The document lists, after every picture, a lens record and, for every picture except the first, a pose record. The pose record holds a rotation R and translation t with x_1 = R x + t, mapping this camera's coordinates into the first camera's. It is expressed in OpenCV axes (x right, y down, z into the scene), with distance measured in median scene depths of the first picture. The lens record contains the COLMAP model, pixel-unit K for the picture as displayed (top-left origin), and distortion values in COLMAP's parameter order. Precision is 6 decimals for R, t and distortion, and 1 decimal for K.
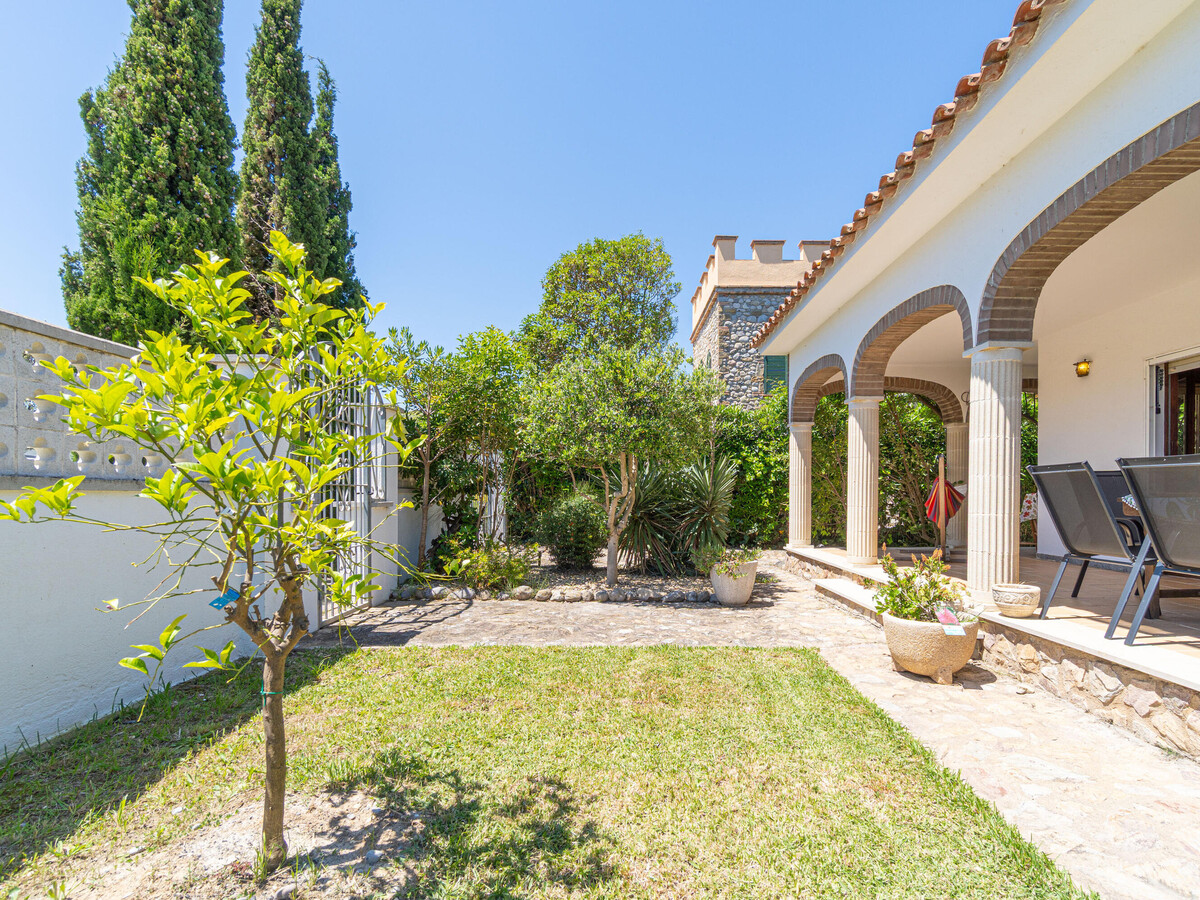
lens RADIAL K [[607.0, 0, 644.8], [0, 607.0, 488.8], [0, 0, 1]] dist [-0.006854, 0.001146]
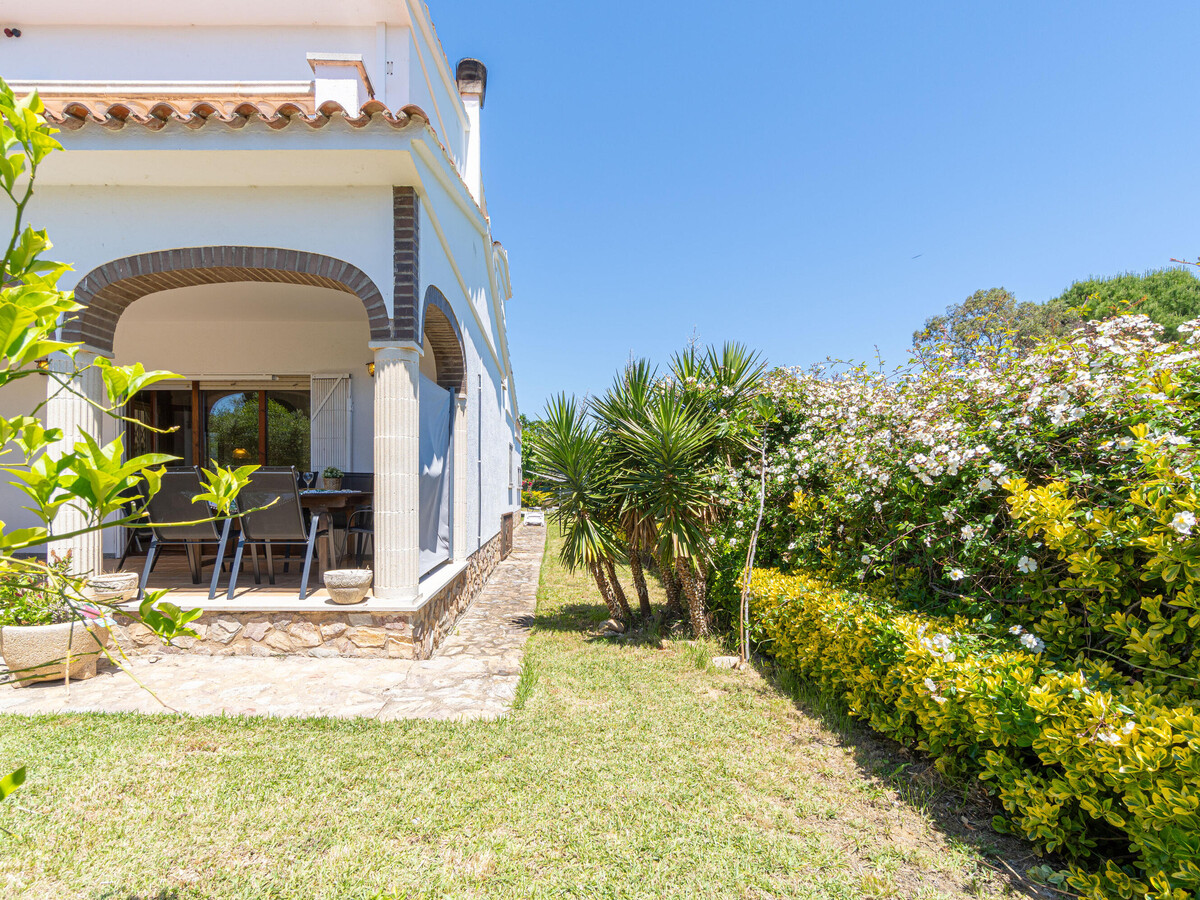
lens RADIAL K [[607.0, 0, 585.4], [0, 607.0, 487.9], [0, 0, 1]] dist [-0.006854, 0.001146]
pose [[-0.037448, -0.004636, 0.999288, -0.657857], [-0.010964, 0.999931, 0.004229, -0.015416], [-0.999238, -0.010798, -0.037496, 0.240058]]
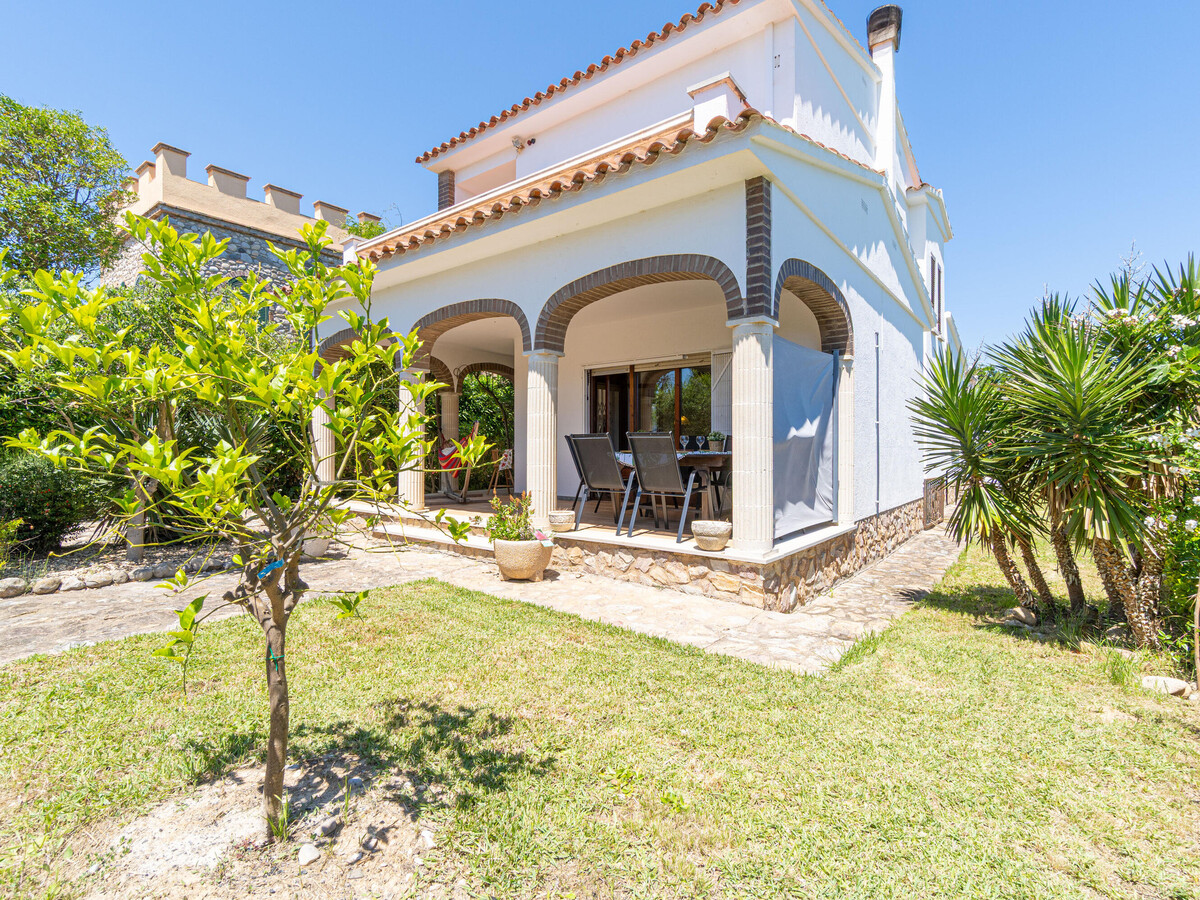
lens RADIAL K [[607.0, 0, 615.5], [0, 607.0, 431.8], [0, 0, 1]] dist [-0.006854, 0.001146]
pose [[0.602679, 0.019738, 0.797739, -0.682071], [-0.008685, 0.999797, -0.018176, -0.019594], [-0.797936, 0.004026, 0.602728, -0.048318]]
